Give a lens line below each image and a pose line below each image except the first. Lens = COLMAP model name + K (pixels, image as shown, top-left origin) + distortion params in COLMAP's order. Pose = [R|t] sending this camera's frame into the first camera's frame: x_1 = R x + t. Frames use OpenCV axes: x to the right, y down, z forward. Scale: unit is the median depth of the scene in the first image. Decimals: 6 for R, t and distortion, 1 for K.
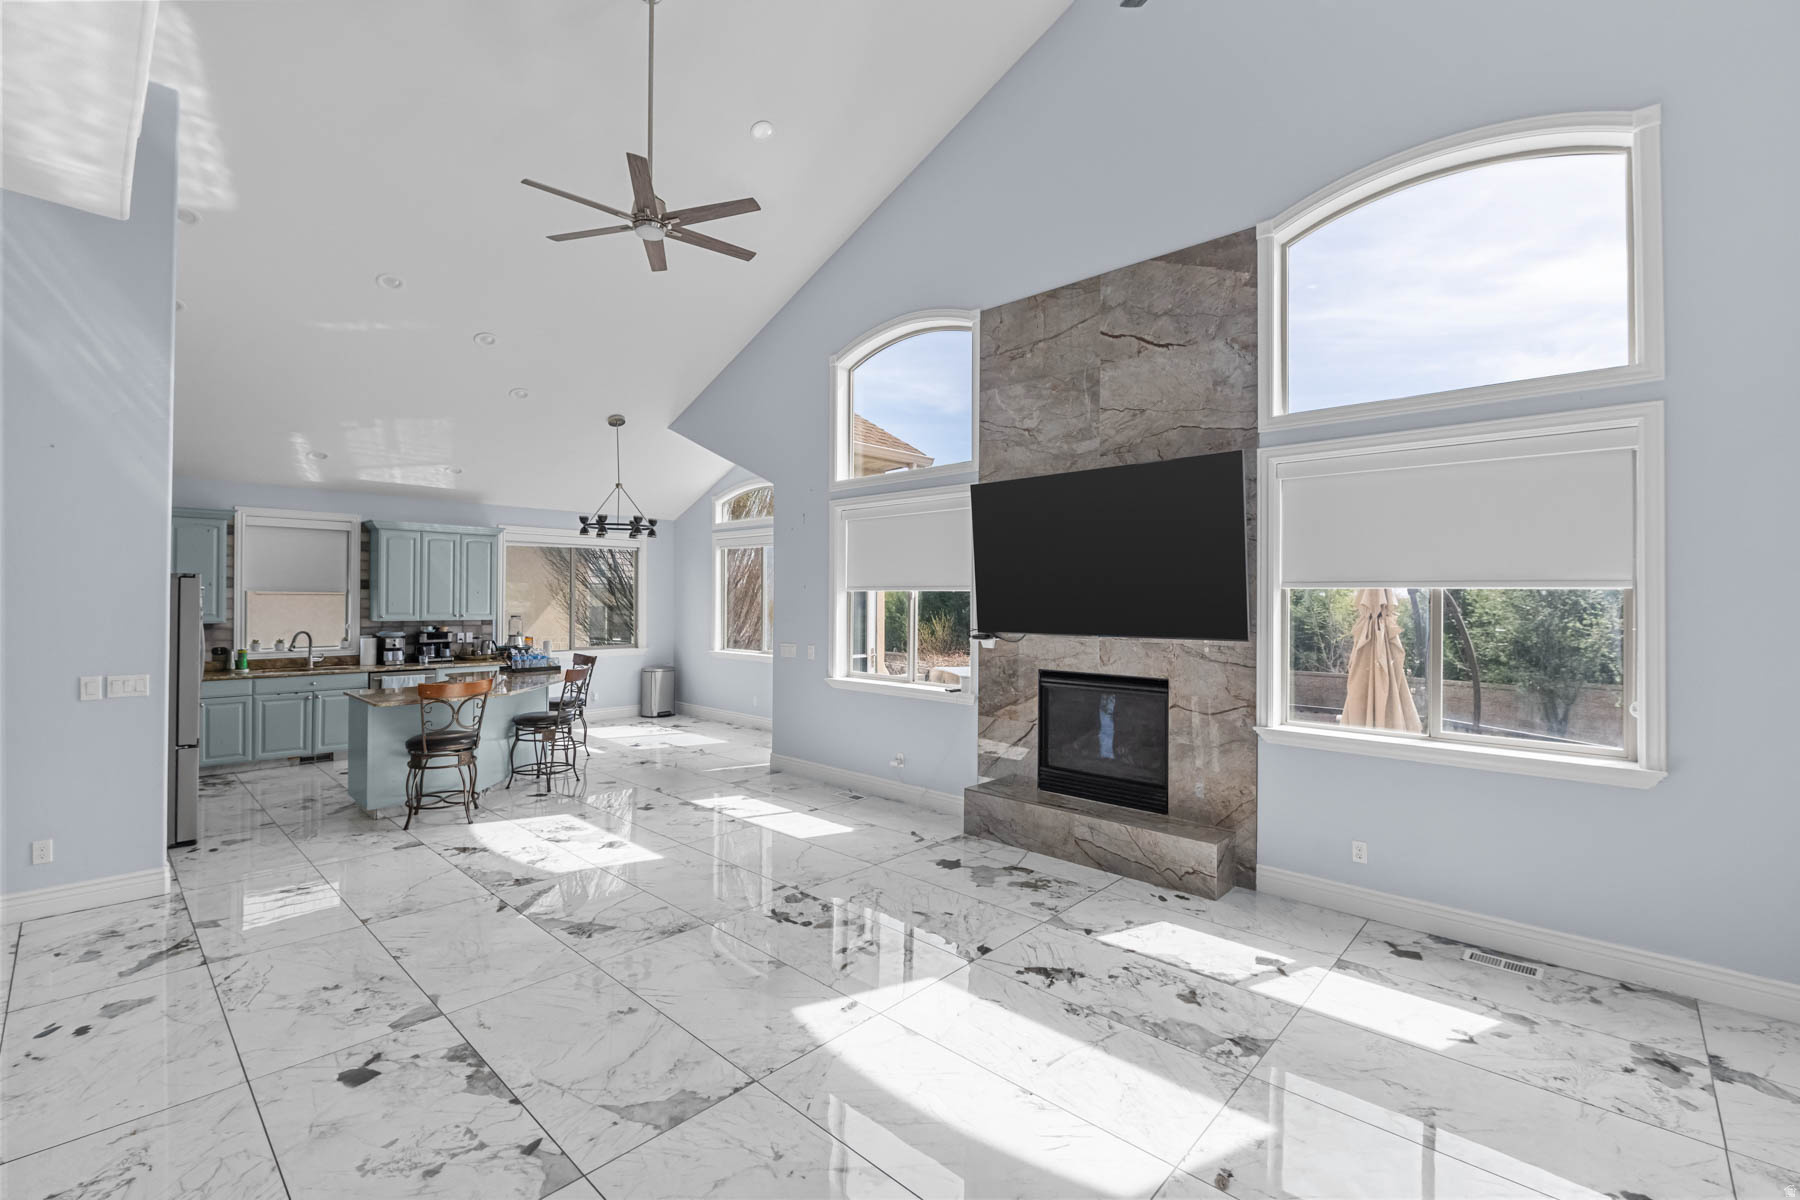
lens RADIAL K [[776.9, 0, 893.6], [0, 776.9, 588.9], [0, 0, 1]] dist [-0.002406, -0.004966]
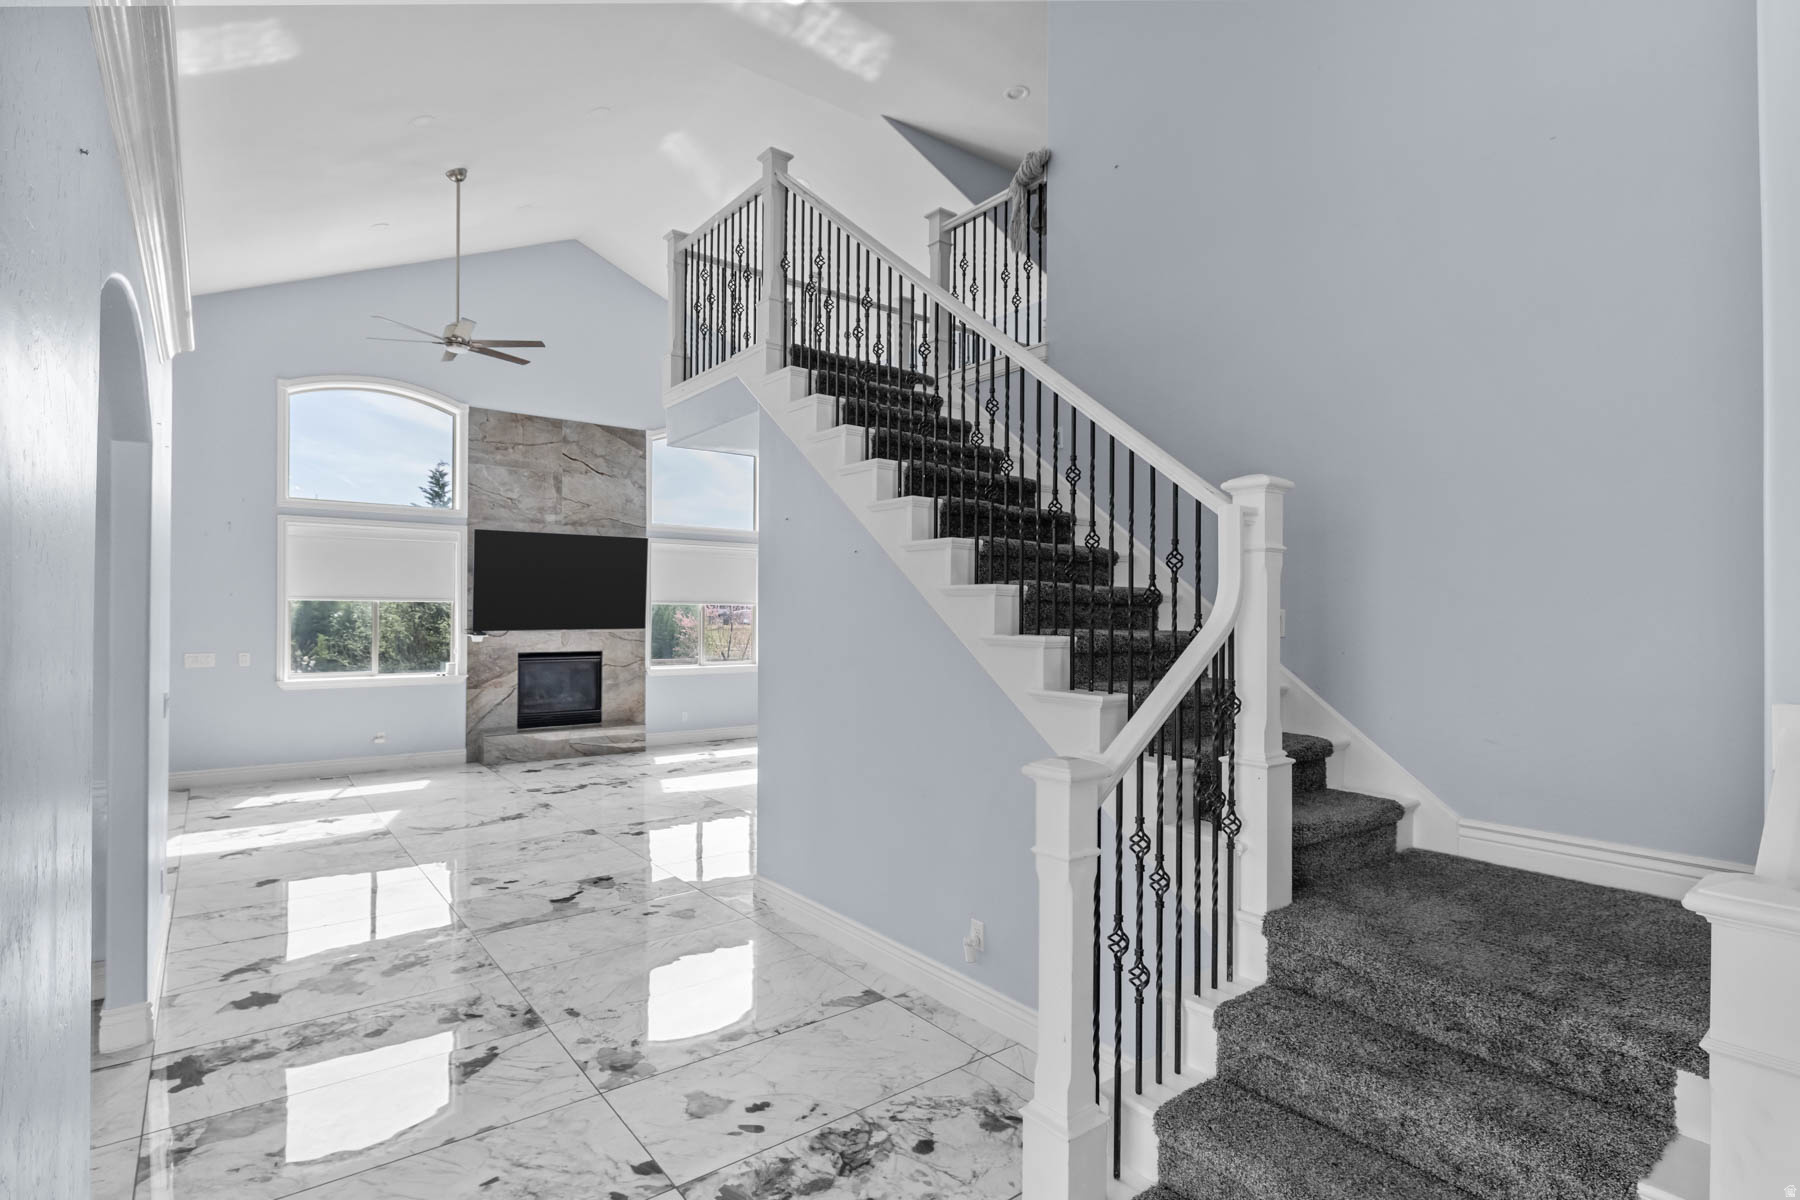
lens RADIAL K [[854.5, 0, 893.2], [0, 854.5, 606.4], [0, 0, 1]] dist [-0.000734, -0.003445]
pose [[0.143797, 0.001791, 0.989606, -1.564768], [-0.018397, 0.999830, 0.000864, -0.007275], [-0.989436, -0.018330, 0.143805, -0.002380]]
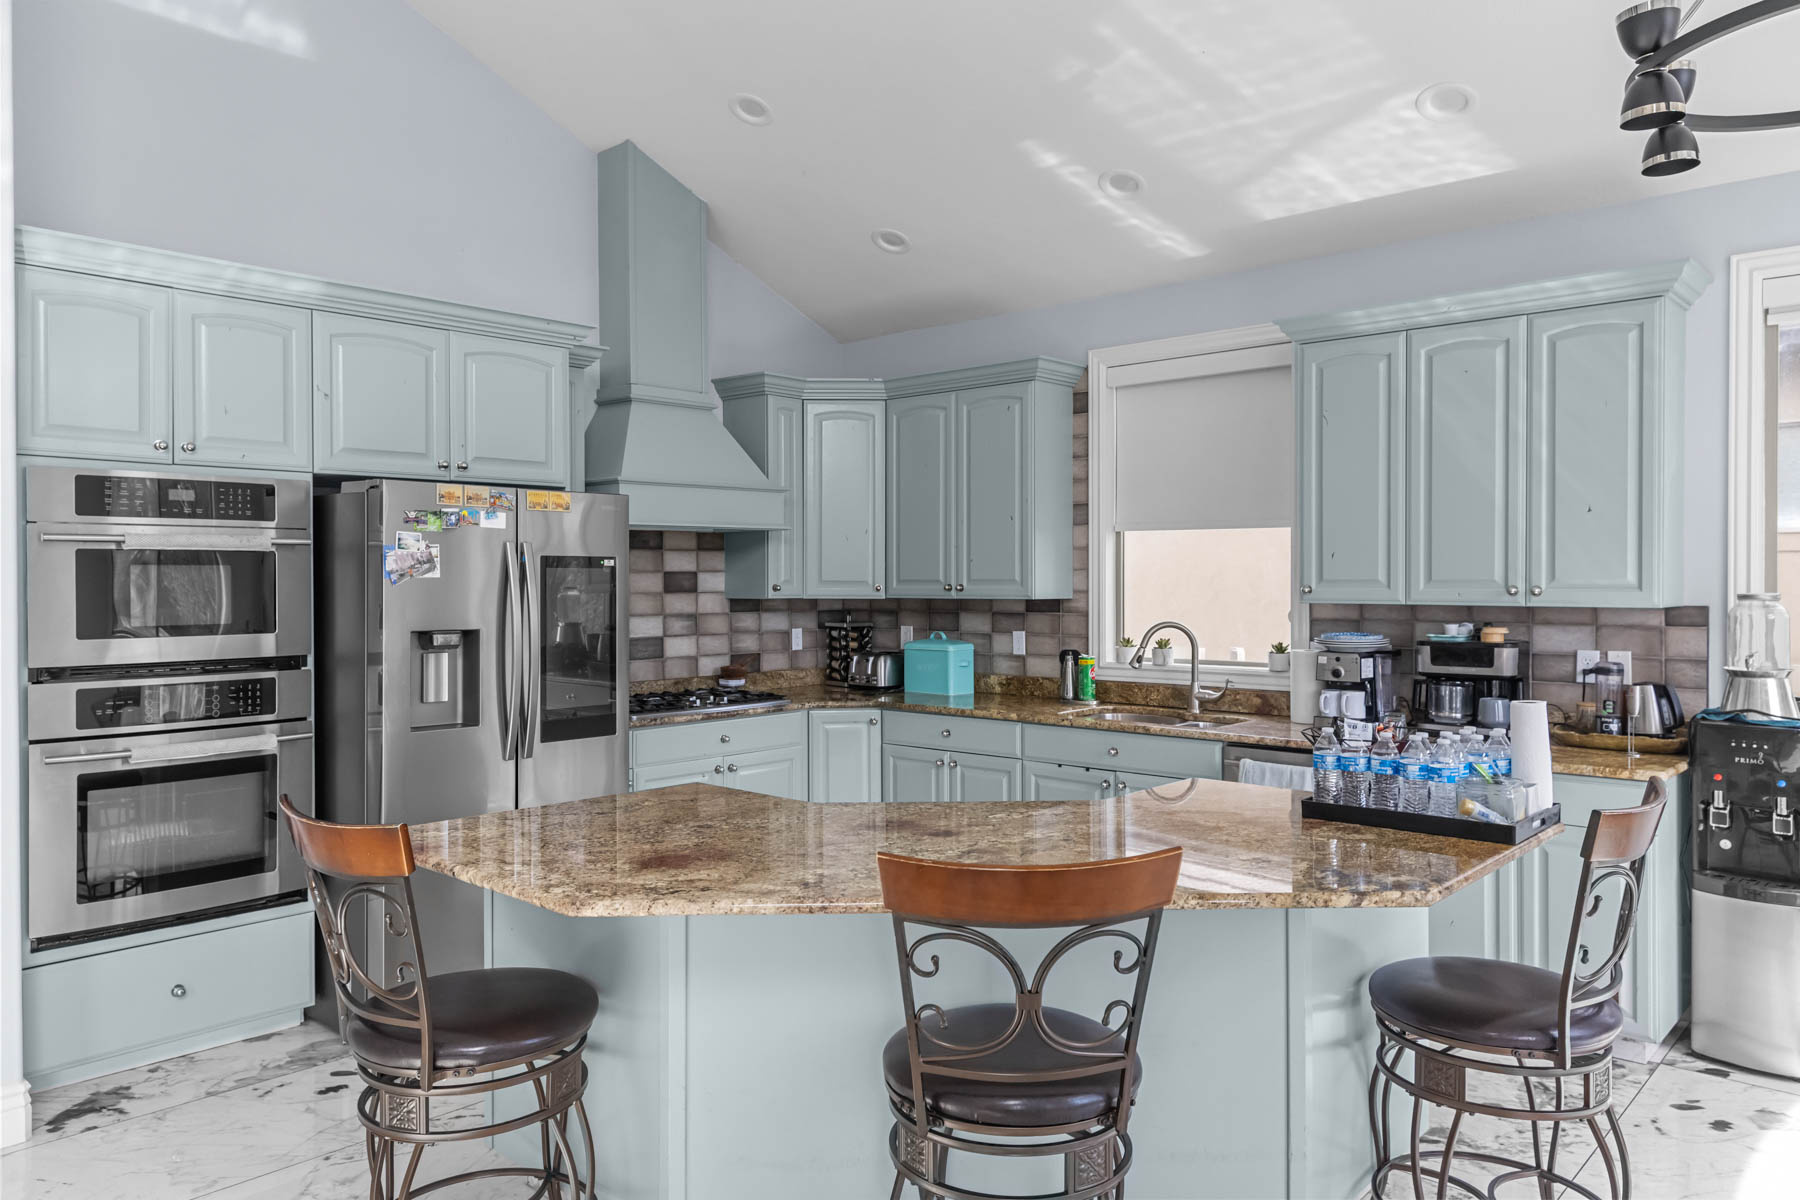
lens RADIAL K [[1239.6, 0, 905.0], [0, 1239.6, 582.0], [0, 0, 1]] dist [0.020091, 0.000406]
pose [[0.013766, -0.001580, -0.999904, -0.155017], [0.016791, 0.999858, -0.001349, 0.049040], [0.999764, -0.016771, 0.013791, 1.335640]]
